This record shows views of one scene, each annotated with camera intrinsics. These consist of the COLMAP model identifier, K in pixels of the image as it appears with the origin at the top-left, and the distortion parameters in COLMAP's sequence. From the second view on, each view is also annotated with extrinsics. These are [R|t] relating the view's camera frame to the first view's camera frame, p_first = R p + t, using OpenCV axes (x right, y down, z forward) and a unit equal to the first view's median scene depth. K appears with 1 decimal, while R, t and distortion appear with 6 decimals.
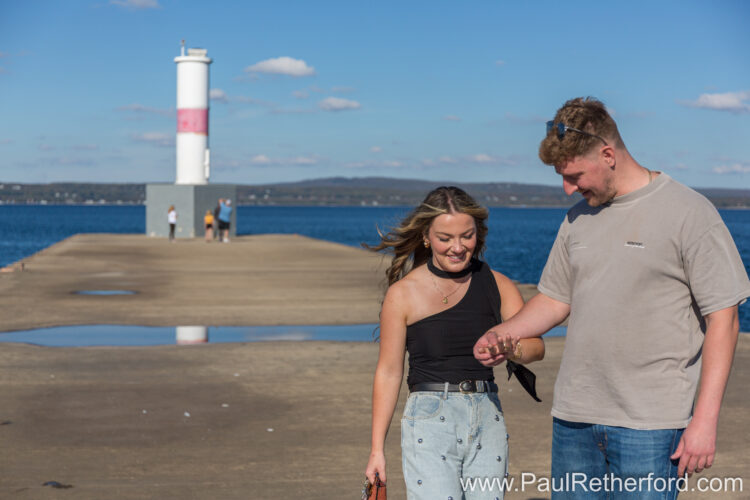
lens RADIAL K [[1406.7, 0, 375.0], [0, 1406.7, 249.2], [0, 0, 1]] dist [-0.166860, 0.000000]
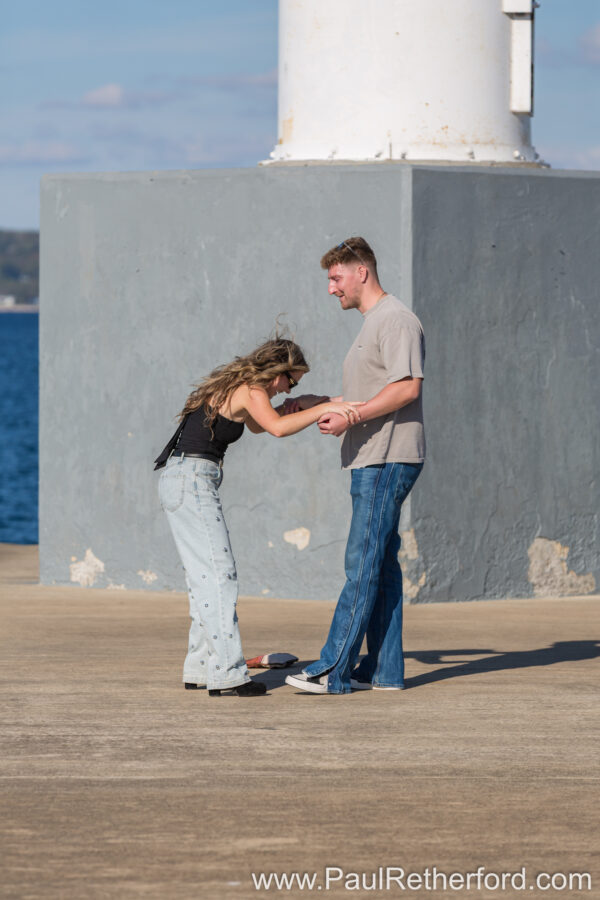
lens RADIAL K [[5029.3, 0, 293.7], [0, 5029.3, 455.3], [0, 0, 1]] dist [0.579164, 0.000000]
pose [[0.989178, 0.002946, -0.146693, -0.073595], [-0.003372, 0.999991, -0.002657, -0.019411], [0.146684, 0.003123, 0.989178, 0.552909]]
